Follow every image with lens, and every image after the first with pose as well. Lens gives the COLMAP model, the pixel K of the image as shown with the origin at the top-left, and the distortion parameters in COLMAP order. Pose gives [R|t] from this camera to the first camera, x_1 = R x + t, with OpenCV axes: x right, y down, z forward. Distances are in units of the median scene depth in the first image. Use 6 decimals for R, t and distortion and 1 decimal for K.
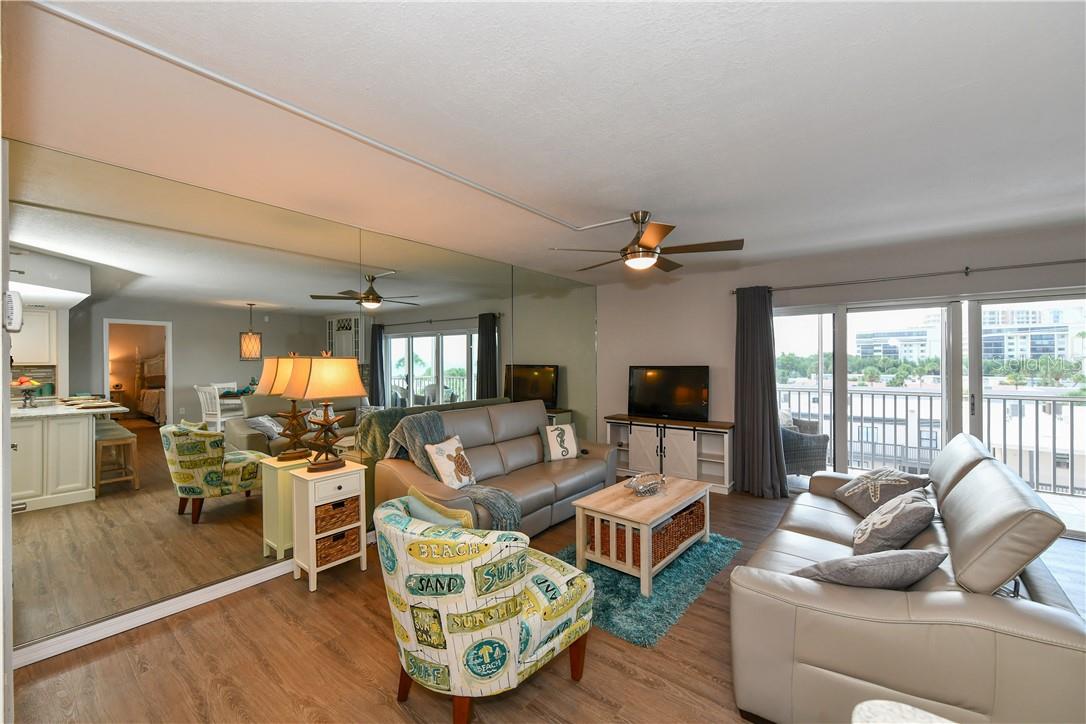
lens RADIAL K [[431.7, 0, 551.4], [0, 431.7, 358.5], [0, 0, 1]] dist [-0.001556, -0.000965]
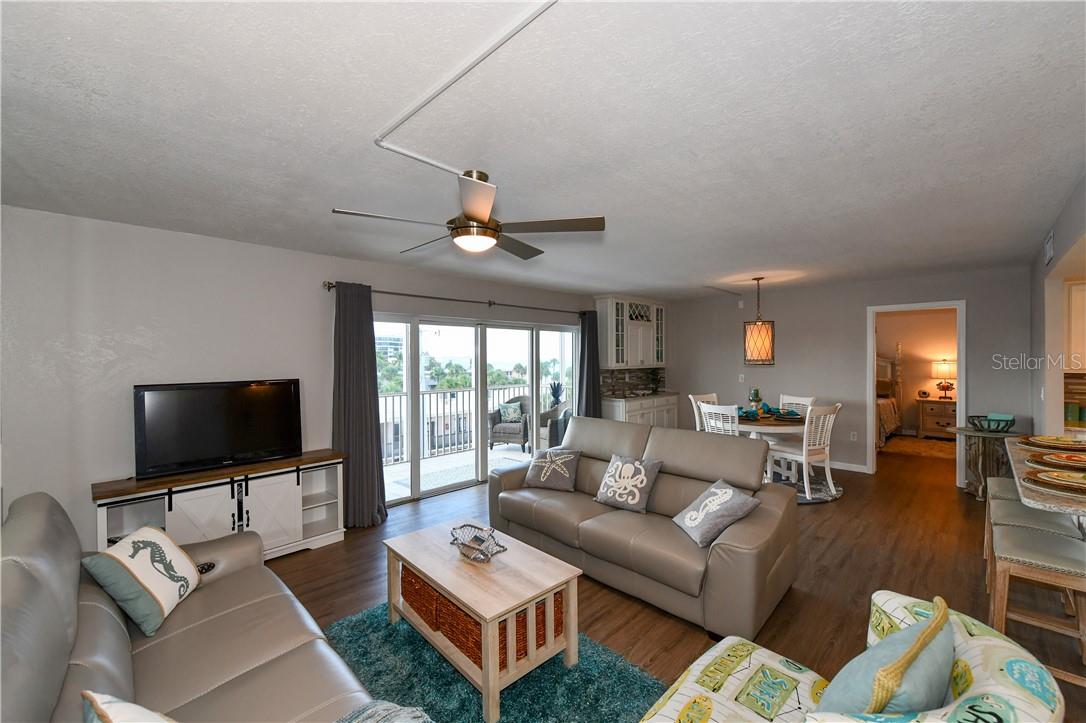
lens RADIAL K [[431.7, 0, 547.9], [0, 431.7, 360.4], [0, 0, 1]] dist [-0.001556, -0.000965]
pose [[0.120104, -0.002155, 0.992759, -0.320026], [0.001717, 0.999997, 0.001963, -0.015800], [-0.992760, 0.001469, 0.120107, 0.500004]]
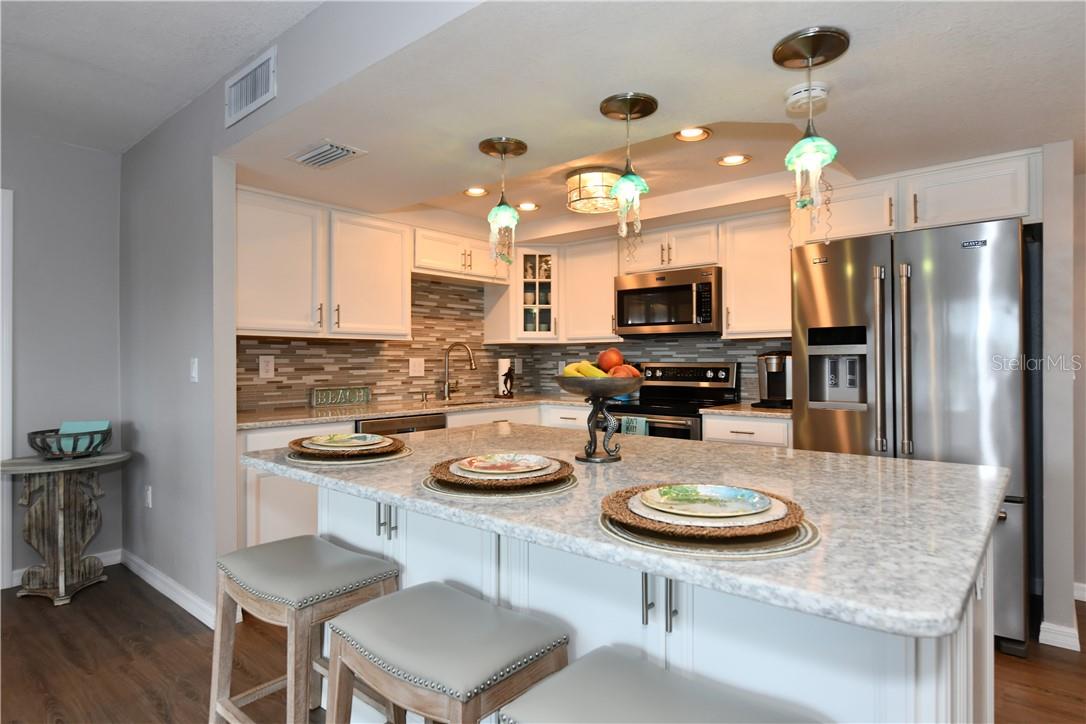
lens RADIAL K [[594.2, 0, 540.7], [0, 594.2, 359.1], [0, 0, 1]] dist [-0.004277, -0.001174]
pose [[-0.999200, 0.009214, 0.038912, 0.179273], [0.008824, 0.999909, -0.010172, 0.044163], [-0.039002, -0.009821, -0.999191, 0.287643]]
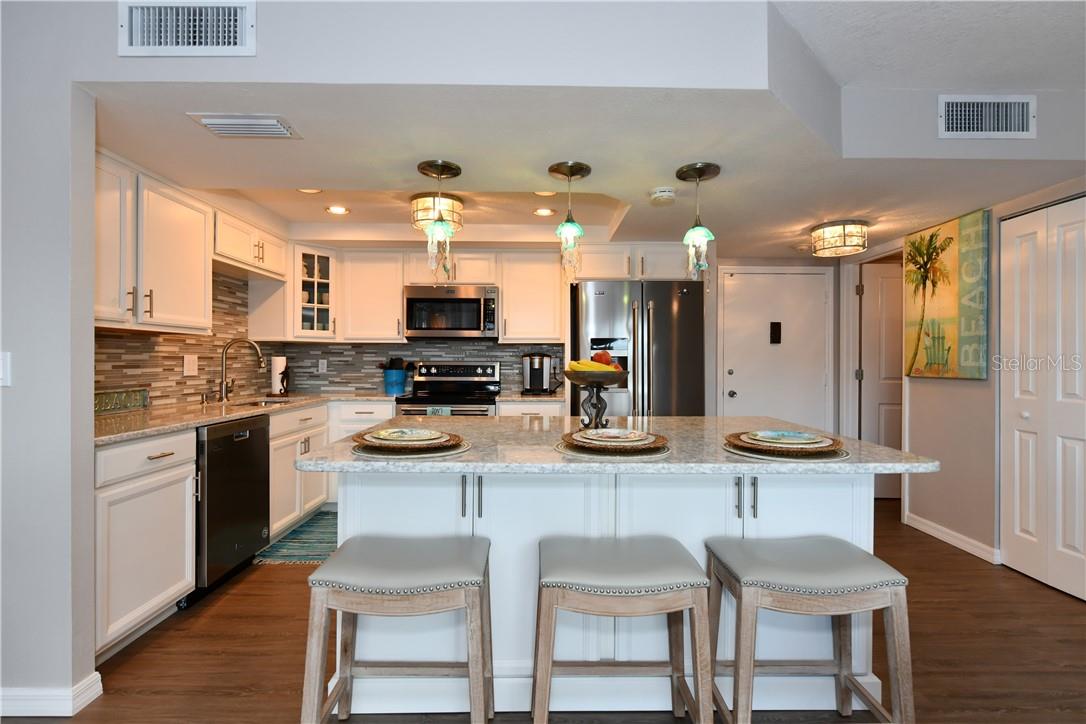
lens RADIAL K [[525.9, 0, 544.3], [0, 525.9, 360.3], [0, 0, 1]] dist [-0.008629, -0.000680]
pose [[-0.772038, 0.003114, -0.635569, 0.477698], [0.005357, 0.999984, -0.001607, 0.042599], [0.635554, -0.004645, -0.772042, 0.235467]]
